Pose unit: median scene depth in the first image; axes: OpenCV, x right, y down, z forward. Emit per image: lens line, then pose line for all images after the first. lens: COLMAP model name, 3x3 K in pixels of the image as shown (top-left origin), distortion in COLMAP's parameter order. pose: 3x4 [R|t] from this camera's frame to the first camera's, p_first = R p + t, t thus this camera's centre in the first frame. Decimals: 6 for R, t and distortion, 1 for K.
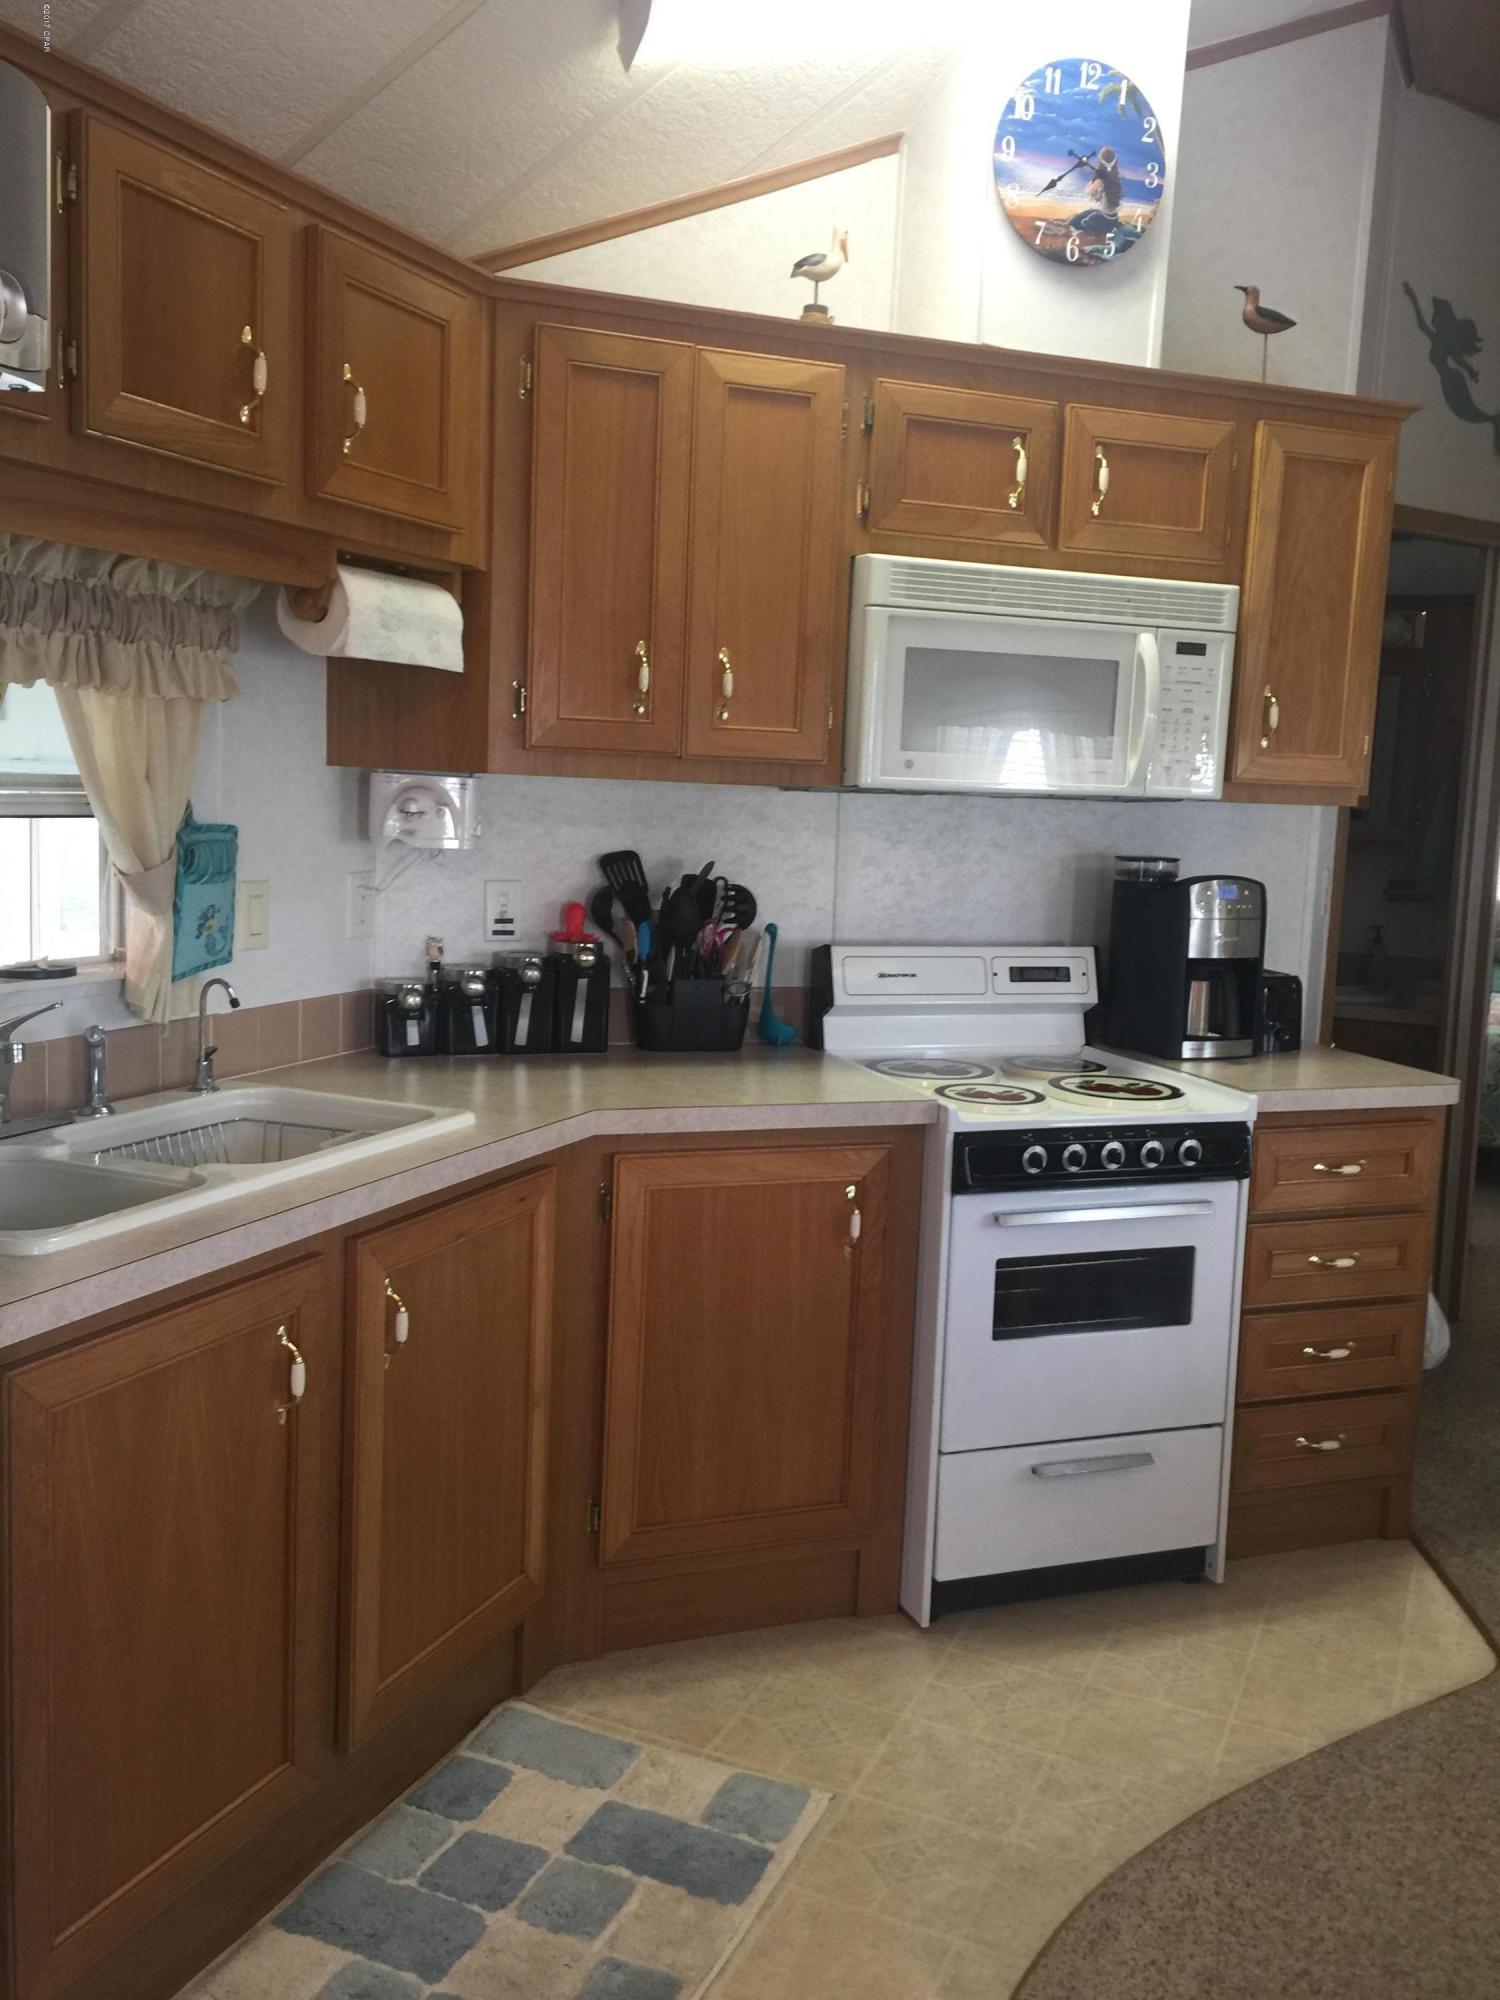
lens RADIAL K [[1731.8, 0, 798.5], [0, 1731.8, 986.3], [0, 0, 1]] dist [0.077960, -0.096462]
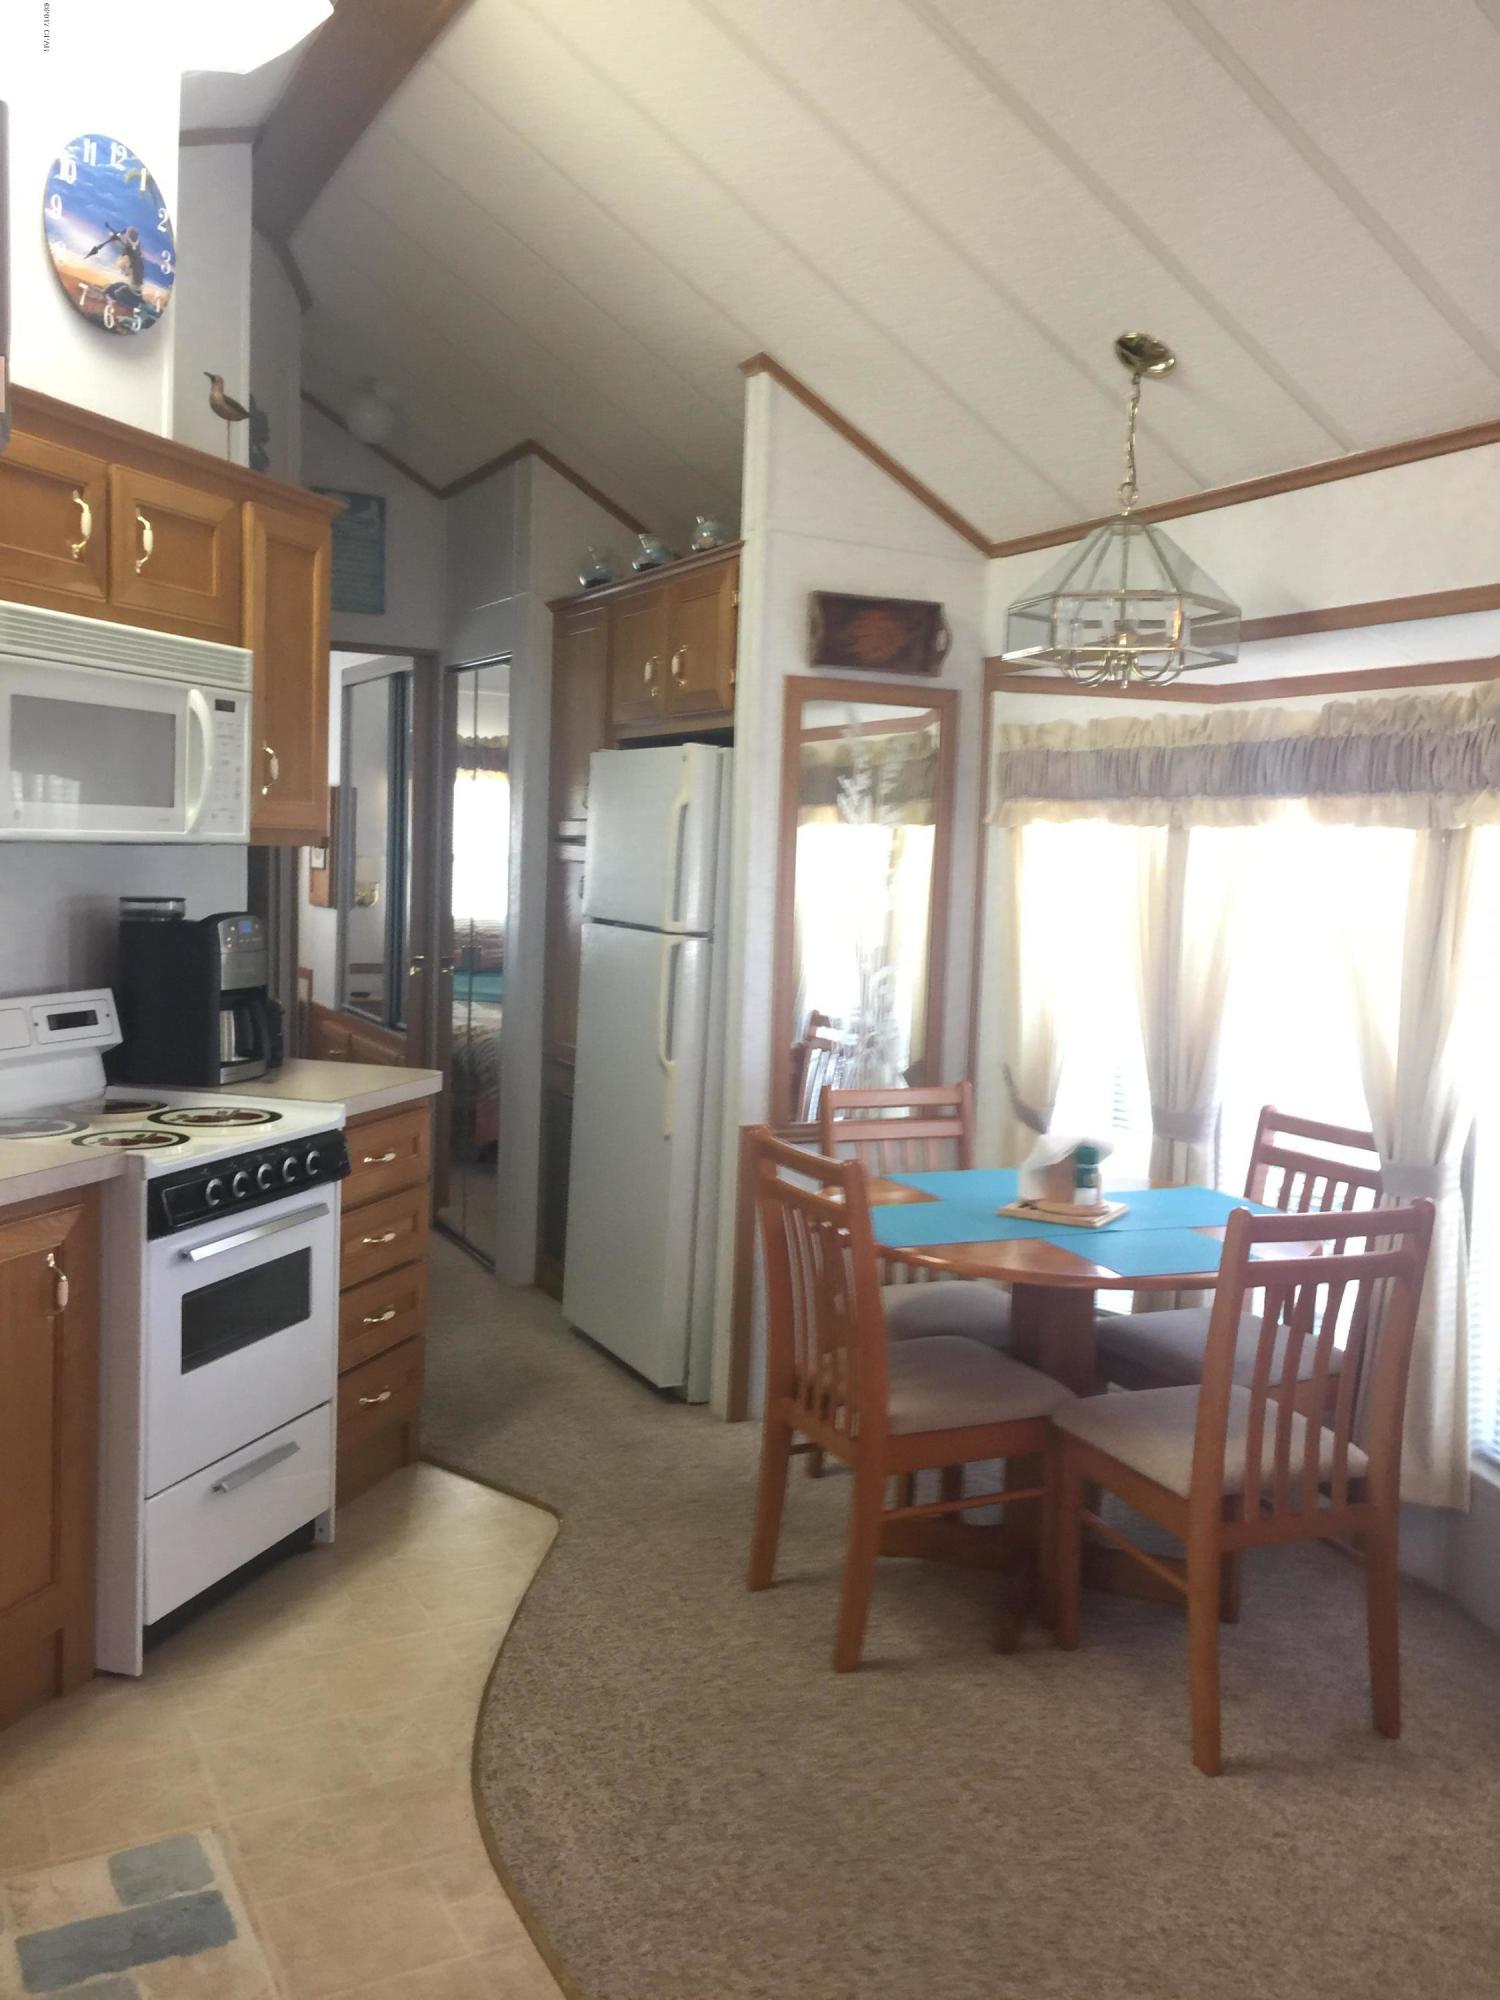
lens RADIAL K [[1731.8, 0, 798.5], [0, 1731.8, 986.3], [0, 0, 1]] dist [0.077960, -0.096462]
pose [[0.614326, -0.085777, 0.784376, -0.439544], [0.089140, 0.995254, 0.039023, -0.031758], [-0.784001, 0.045946, 0.619057, 0.058147]]
